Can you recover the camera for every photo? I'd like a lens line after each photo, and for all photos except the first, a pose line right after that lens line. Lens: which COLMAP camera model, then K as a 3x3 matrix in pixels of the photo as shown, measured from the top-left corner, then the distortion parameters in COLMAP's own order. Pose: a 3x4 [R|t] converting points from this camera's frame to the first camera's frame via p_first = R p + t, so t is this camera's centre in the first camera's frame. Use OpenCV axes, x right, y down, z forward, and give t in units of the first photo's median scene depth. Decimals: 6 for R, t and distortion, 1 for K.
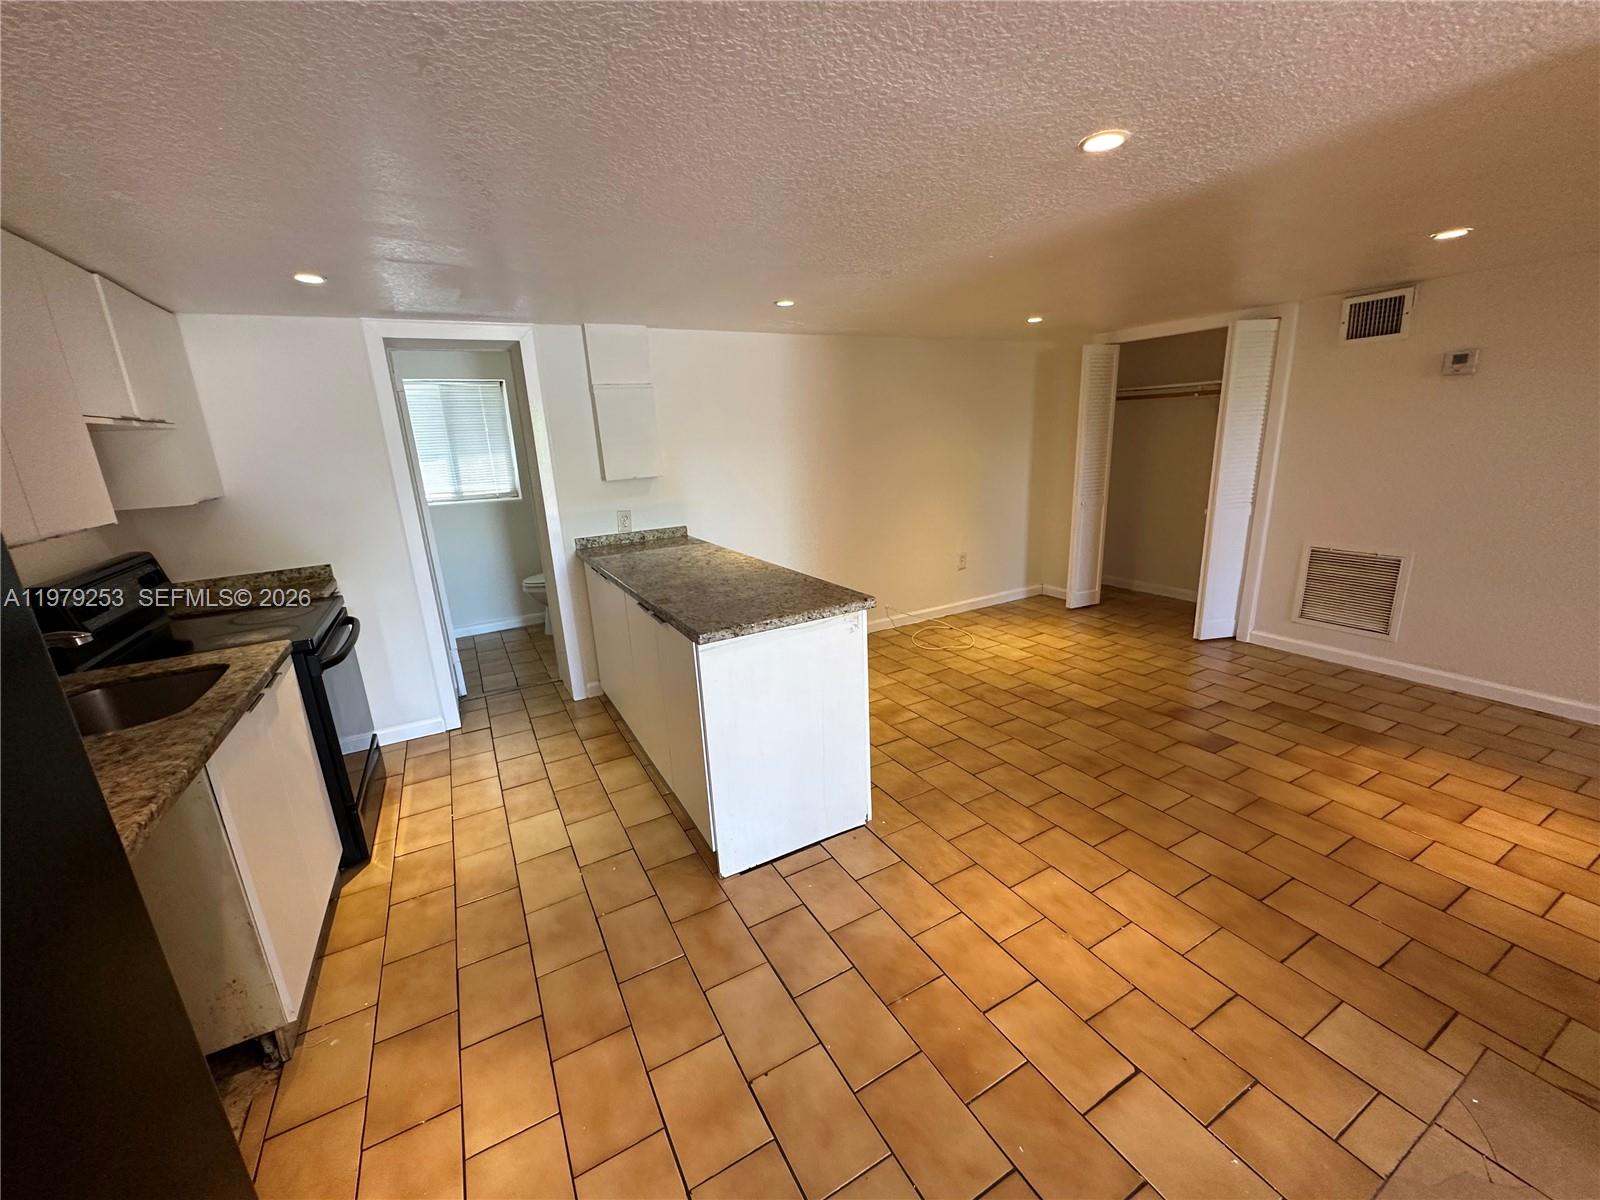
lens RADIAL K [[641.3, 0, 800.0], [0, 641.3, 600.0], [0, 0, 1]] dist [-0.007138, 0.000174]
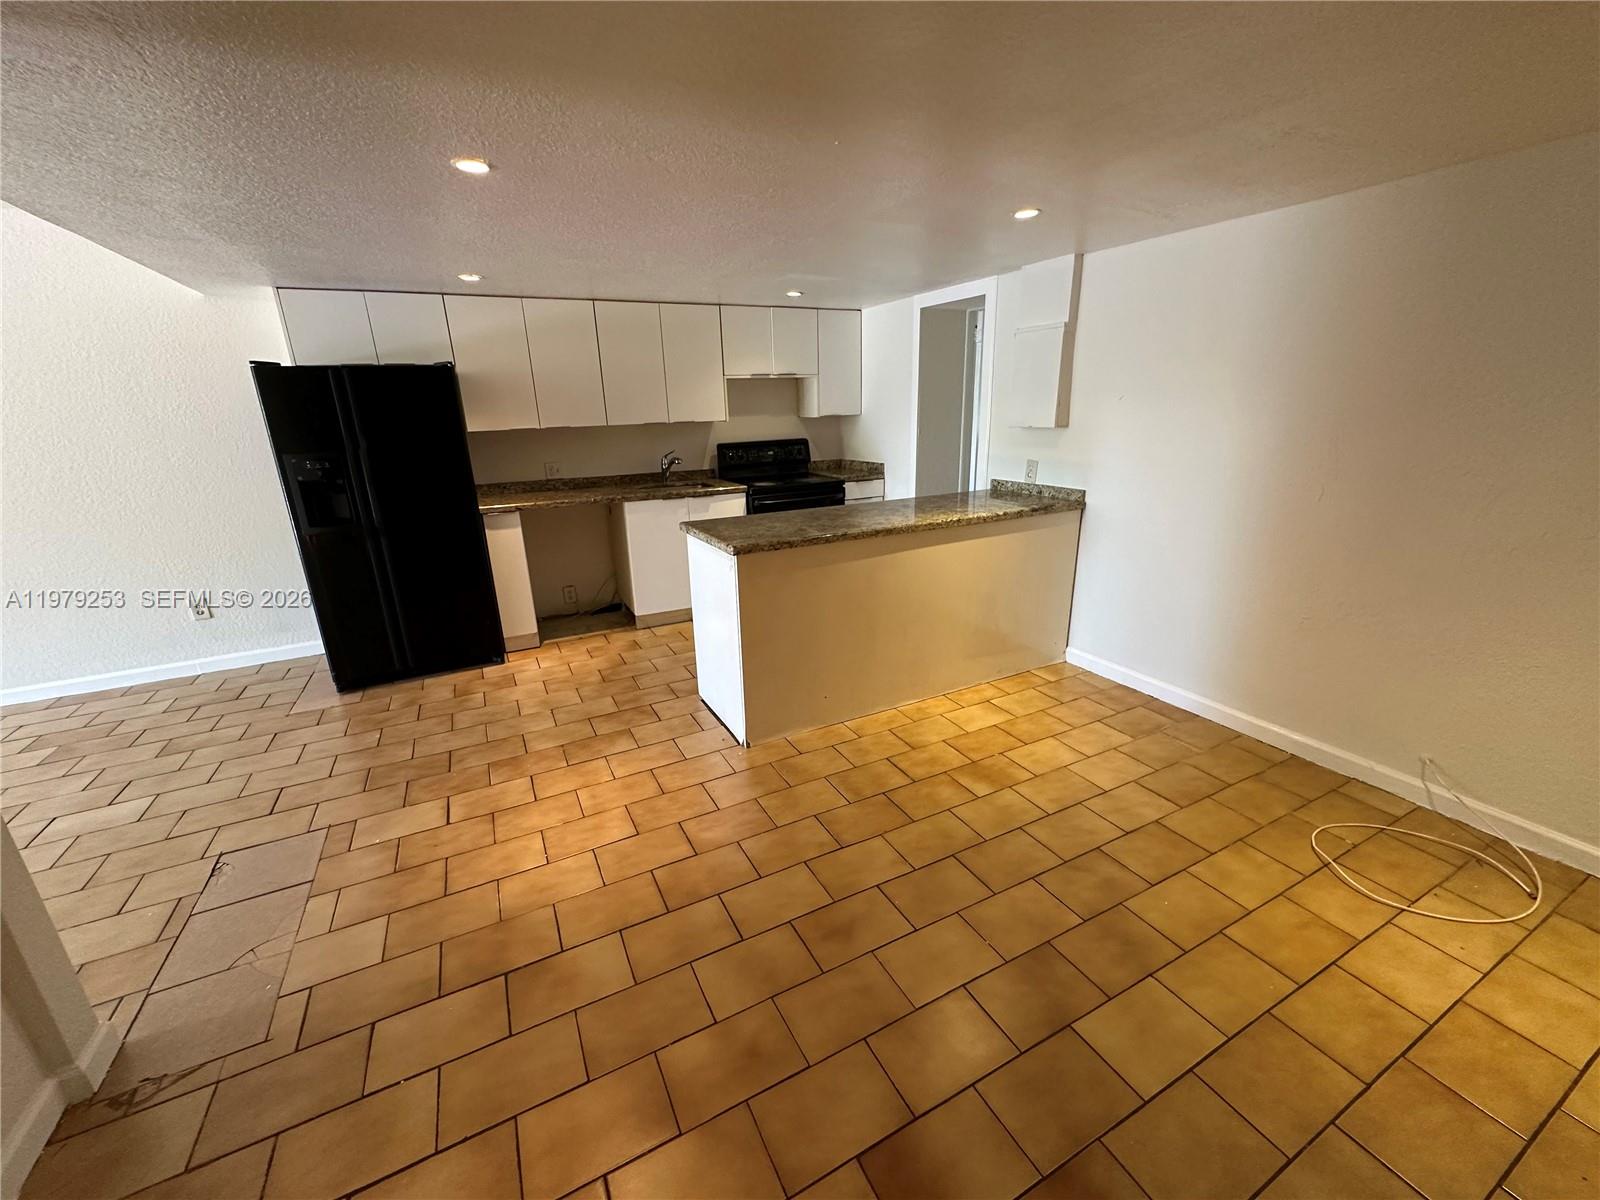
lens RADIAL K [[641.3, 0, 800.0], [0, 641.3, 600.0], [0, 0, 1]] dist [-0.007138, 0.000174]
pose [[-0.027712, 0.344248, -0.938470, 1.190844], [-0.229755, 0.911502, 0.341140, -0.326589], [0.972854, 0.225072, 0.053833, 1.087474]]
